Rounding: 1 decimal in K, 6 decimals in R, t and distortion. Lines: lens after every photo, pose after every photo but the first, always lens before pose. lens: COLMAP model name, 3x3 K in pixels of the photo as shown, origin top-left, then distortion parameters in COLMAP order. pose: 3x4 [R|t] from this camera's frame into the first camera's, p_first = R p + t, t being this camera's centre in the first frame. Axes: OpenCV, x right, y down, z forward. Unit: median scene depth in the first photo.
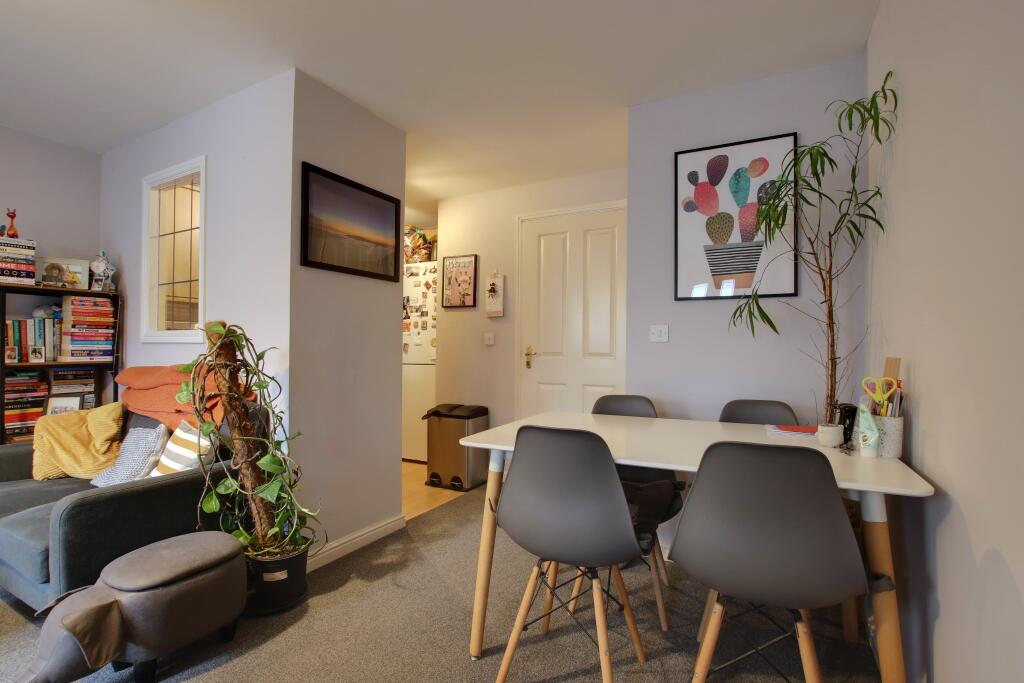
lens RADIAL K [[478.1, 0, 513.1], [0, 478.1, 346.4], [0, 0, 1]] dist [-0.021282, 0.002546]
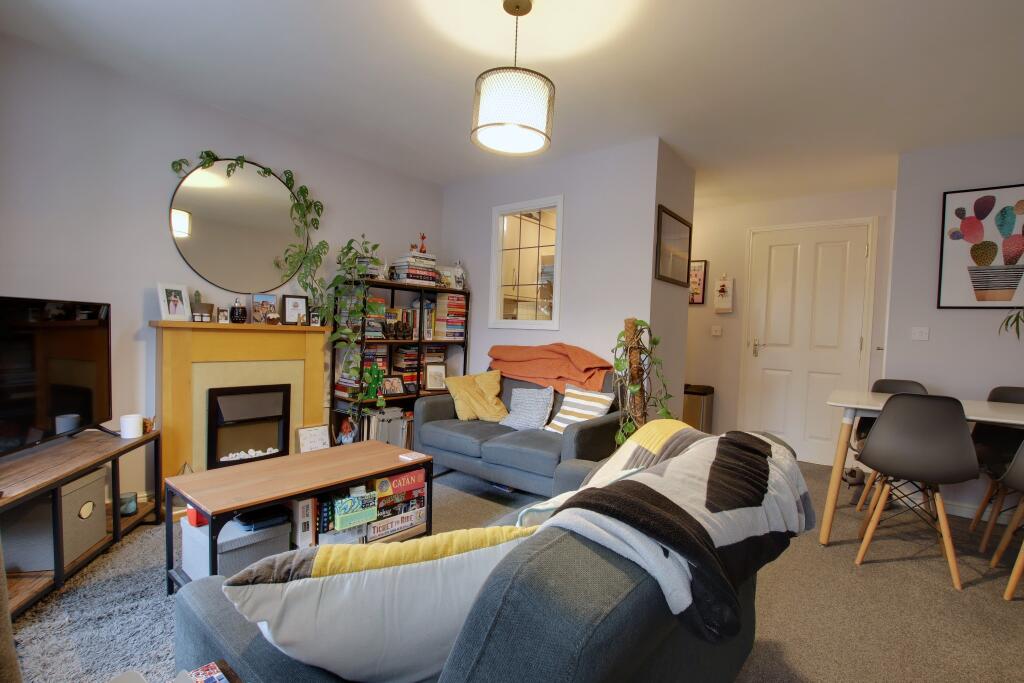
lens RADIAL K [[478.1, 0, 515.9], [0, 478.1, 346.9], [0, 0, 1]] dist [-0.021282, 0.002546]
pose [[0.987374, 0.033701, -0.154779, -0.527247], [-0.028635, 0.998982, 0.034849, -0.003420], [0.155796, -0.029977, 0.987334, -0.393973]]
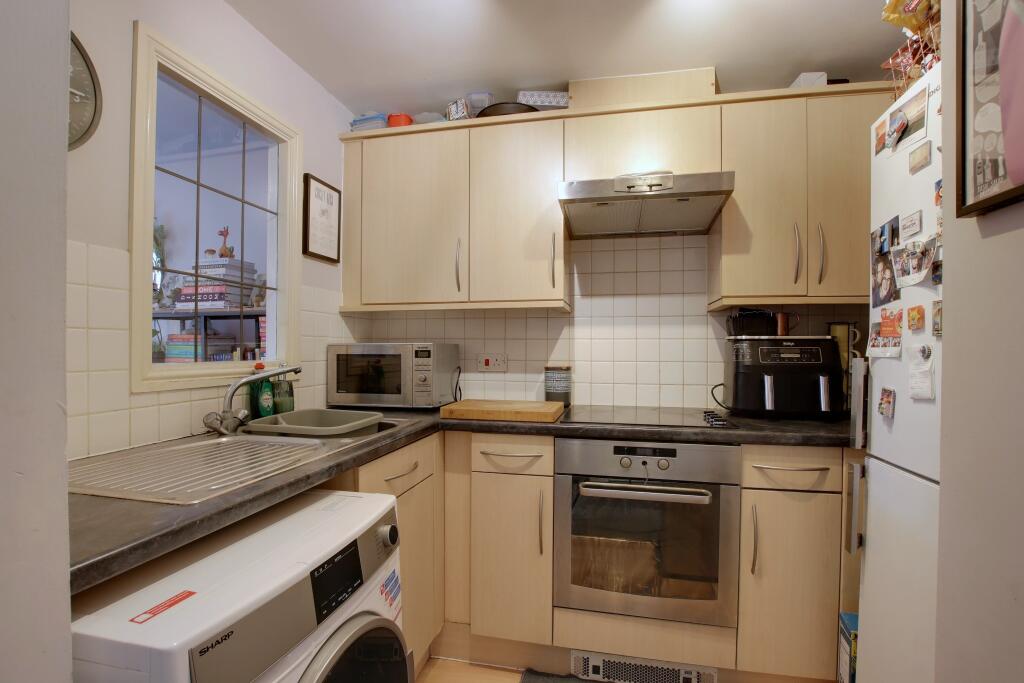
lens RADIAL K [[478.1, 0, 513.3], [0, 478.1, 351.9], [0, 0, 1]] dist [-0.021282, 0.002546]
pose [[0.293958, -0.015684, -0.955690, -0.044361], [-0.004476, 0.999832, -0.017785, -0.037347], [0.955808, 0.009506, 0.293838, 1.206577]]
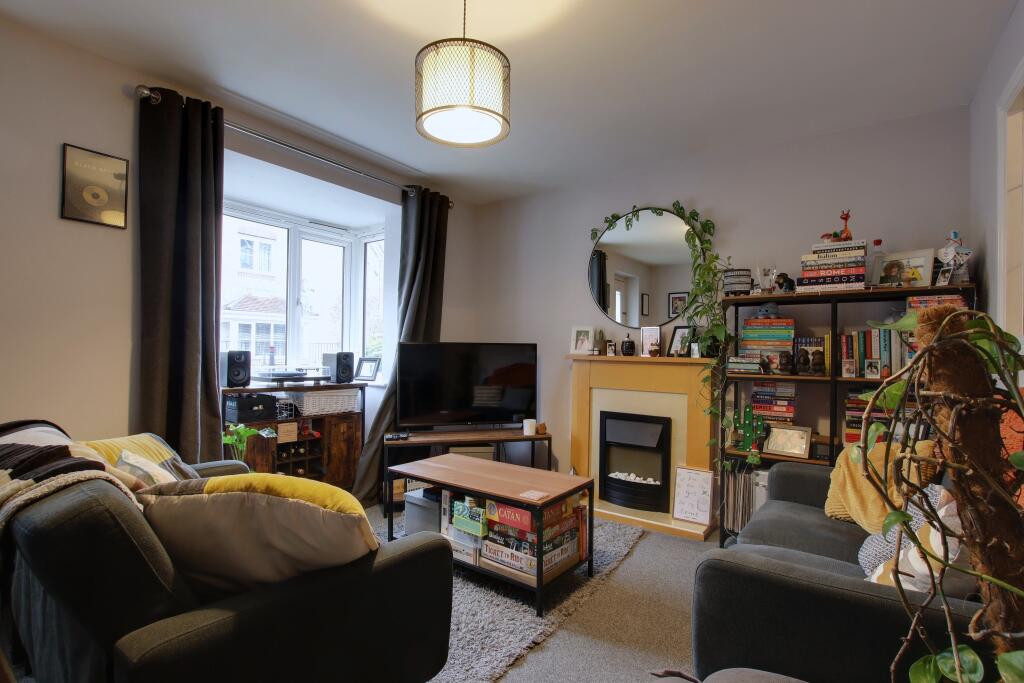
lens RADIAL K [[478.1, 0, 514.2], [0, 478.1, 349.1], [0, 0, 1]] dist [-0.021282, 0.002546]
pose [[-0.110556, -0.015434, -0.993750, -0.076186], [-0.015289, 0.999788, -0.013827, 0.002256], [0.993752, 0.013664, -0.110769, 0.438062]]
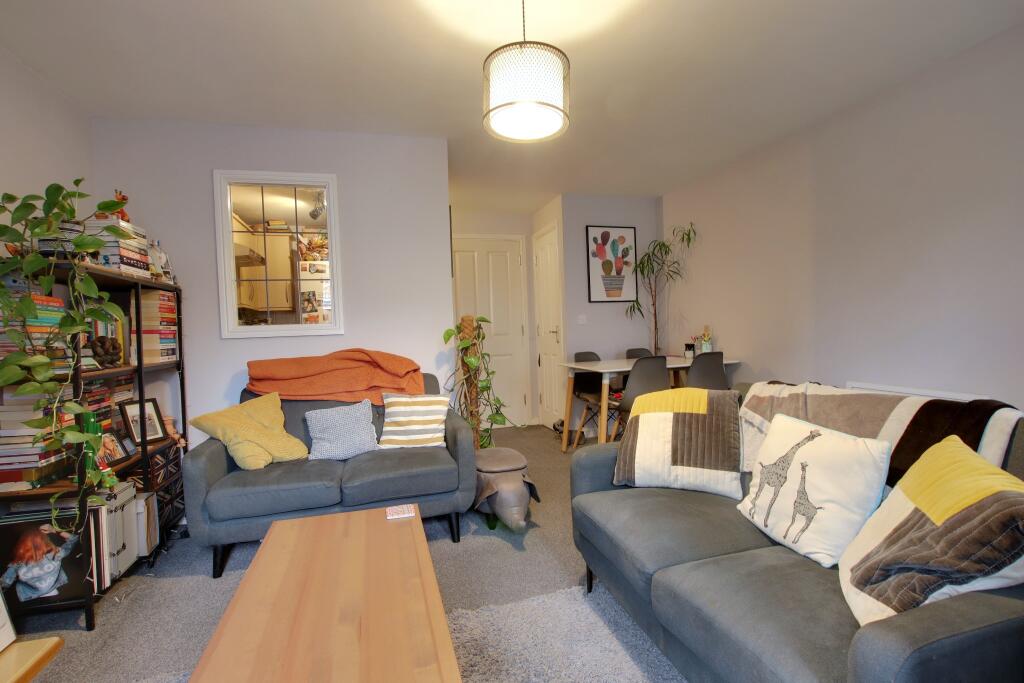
lens RADIAL K [[478.1, 0, 512.9], [0, 478.1, 344.0], [0, 0, 1]] dist [-0.021282, 0.002546]
pose [[0.704201, -0.053575, 0.707976, -1.141013], [0.041497, 0.998550, 0.034288, -0.006113], [-0.708787, 0.005233, 0.705404, -0.134771]]
